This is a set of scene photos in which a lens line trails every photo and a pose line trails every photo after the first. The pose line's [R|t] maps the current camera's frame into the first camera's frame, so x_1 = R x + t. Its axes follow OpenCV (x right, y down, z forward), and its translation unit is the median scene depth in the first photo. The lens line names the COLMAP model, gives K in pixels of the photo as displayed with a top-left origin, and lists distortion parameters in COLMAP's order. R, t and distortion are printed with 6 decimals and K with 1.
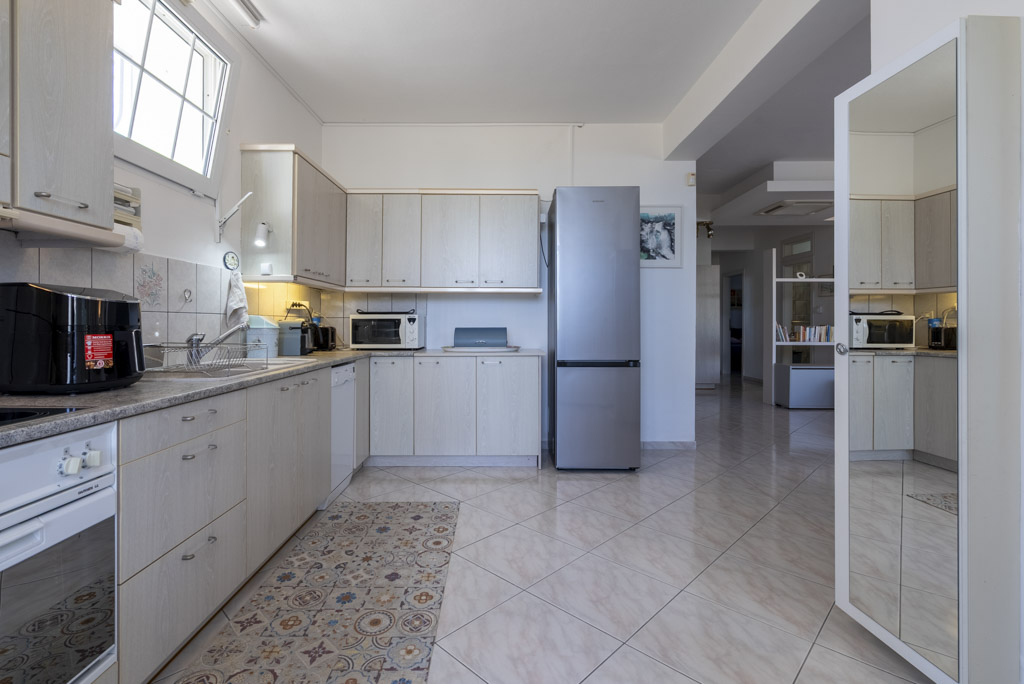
lens RADIAL K [[473.8, 0, 510.2], [0, 473.8, 326.7], [0, 0, 1]] dist [-0.000162, 0.000112]
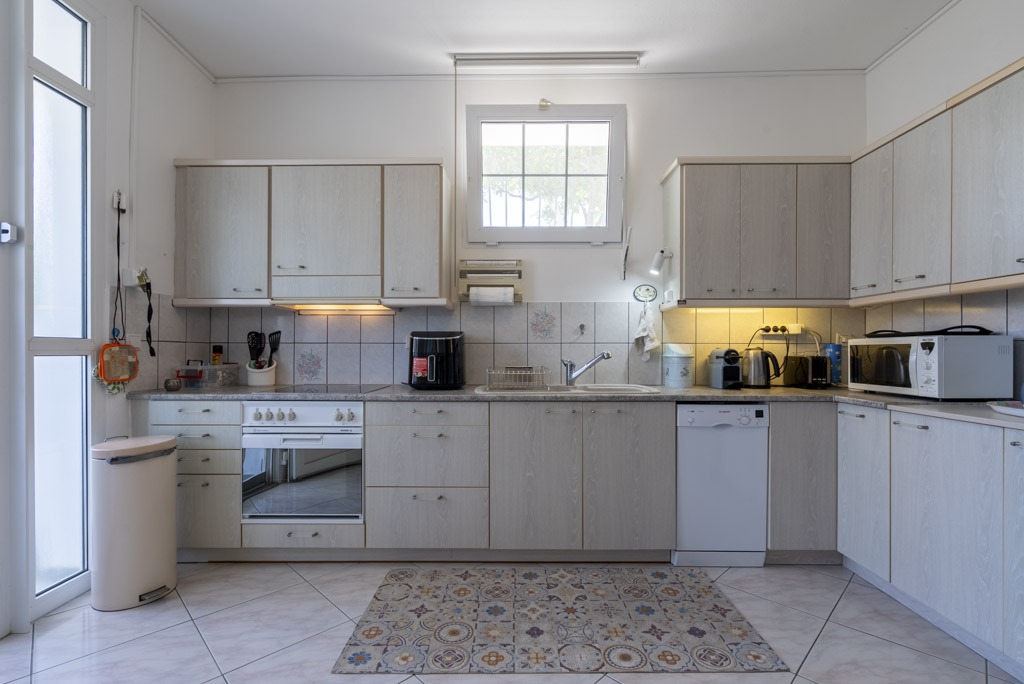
lens RADIAL K [[474.4, 0, 510.4], [0, 474.4, 352.4], [0, 0, 1]] dist [-0.001664, -0.000019]
pose [[-0.019801, 0.004070, -0.999796, 0.592916], [-0.007392, 0.999964, 0.004217, -0.009183], [0.999777, 0.007474, -0.019770, 0.873013]]
